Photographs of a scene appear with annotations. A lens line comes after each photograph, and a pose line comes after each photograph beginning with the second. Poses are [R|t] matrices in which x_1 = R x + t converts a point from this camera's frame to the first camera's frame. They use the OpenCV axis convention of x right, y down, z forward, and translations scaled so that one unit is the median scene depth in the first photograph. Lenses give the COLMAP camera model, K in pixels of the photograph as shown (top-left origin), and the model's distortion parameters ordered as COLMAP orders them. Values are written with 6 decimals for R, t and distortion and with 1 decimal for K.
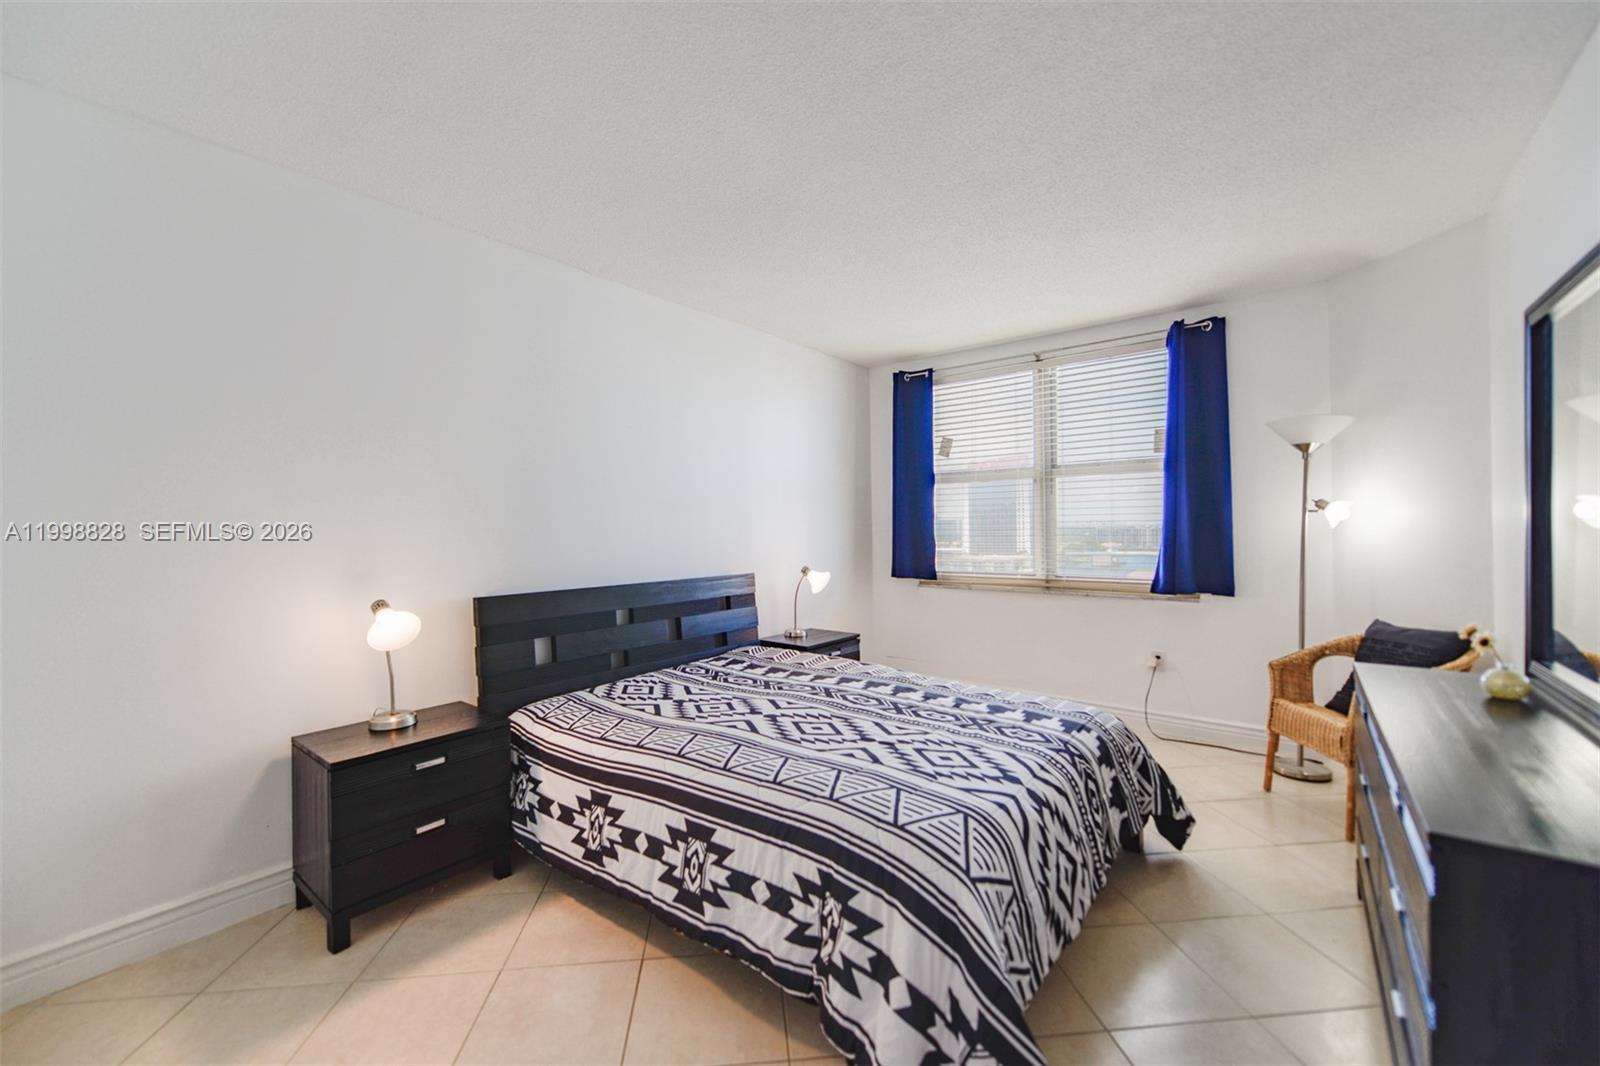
lens RADIAL K [[645.9, 0, 804.5], [0, 645.9, 529.9], [0, 0, 1]] dist [-0.000159, -0.000972]
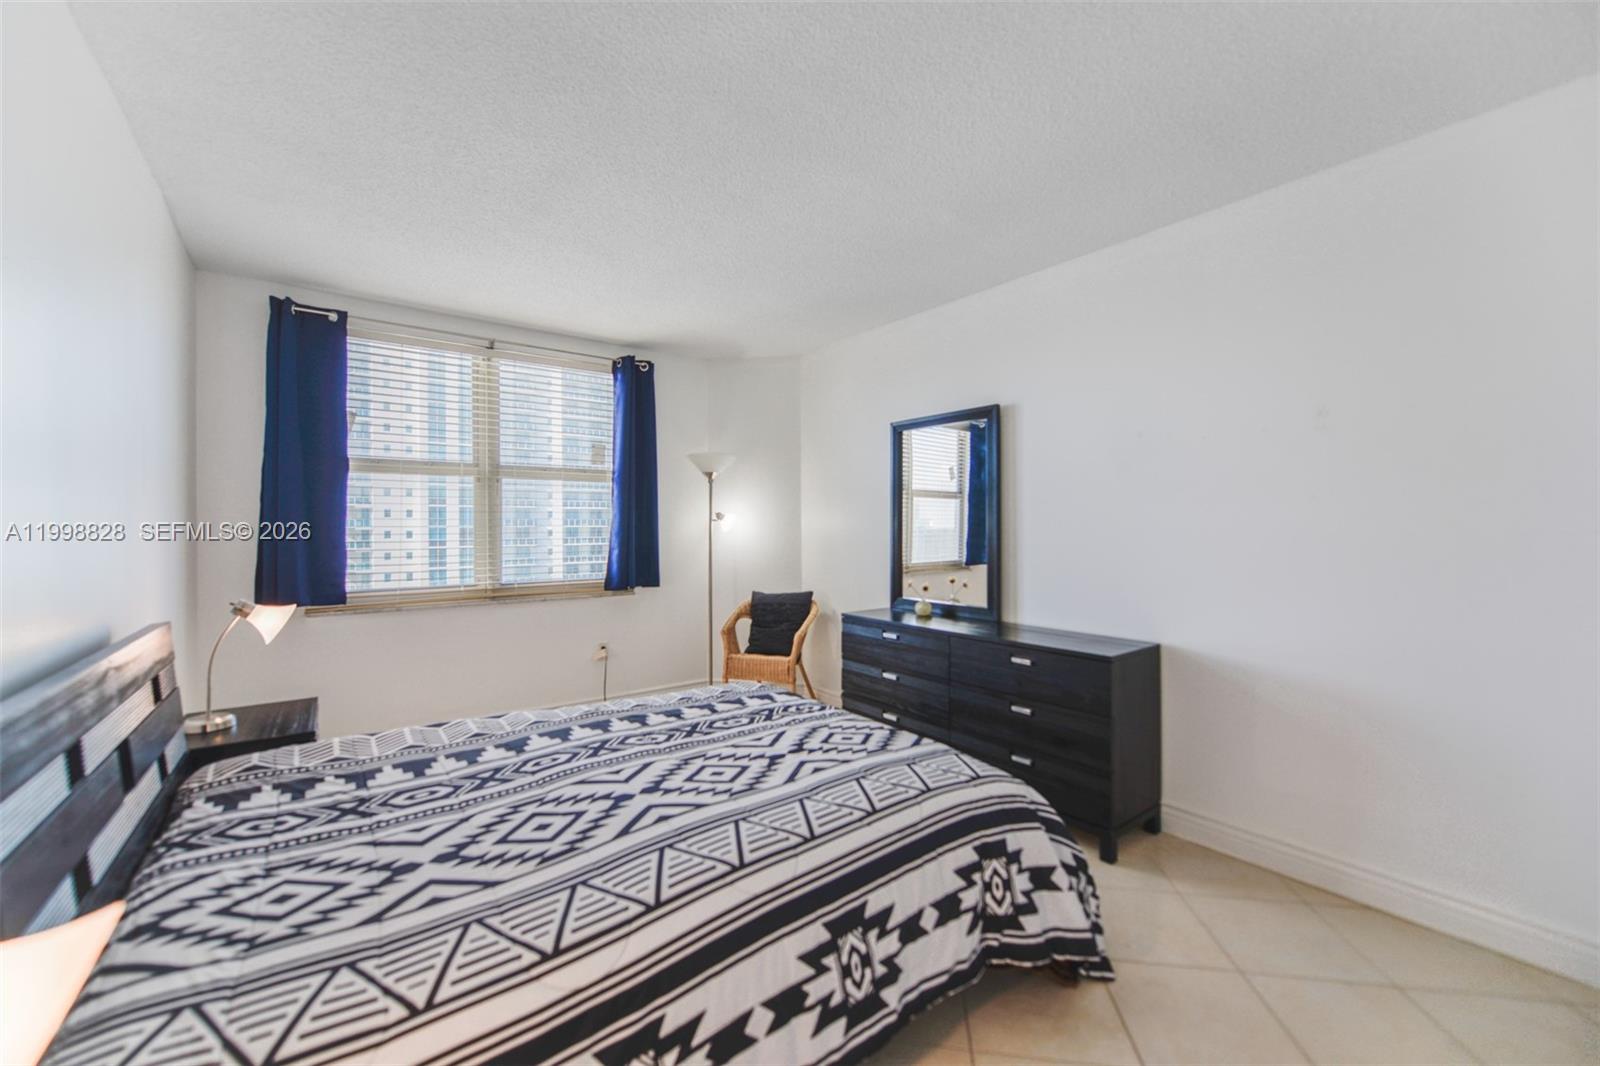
lens RADIAL K [[624.5, 0, 800.9], [0, 624.5, 527.3], [0, 0, 1]] dist [0.001513, -0.000067]
pose [[0.257643, 0.008436, 0.966203, -0.490847], [0.003037, 0.999950, -0.009541, -0.000366], [-0.966235, 0.005393, 0.257604, 0.463508]]
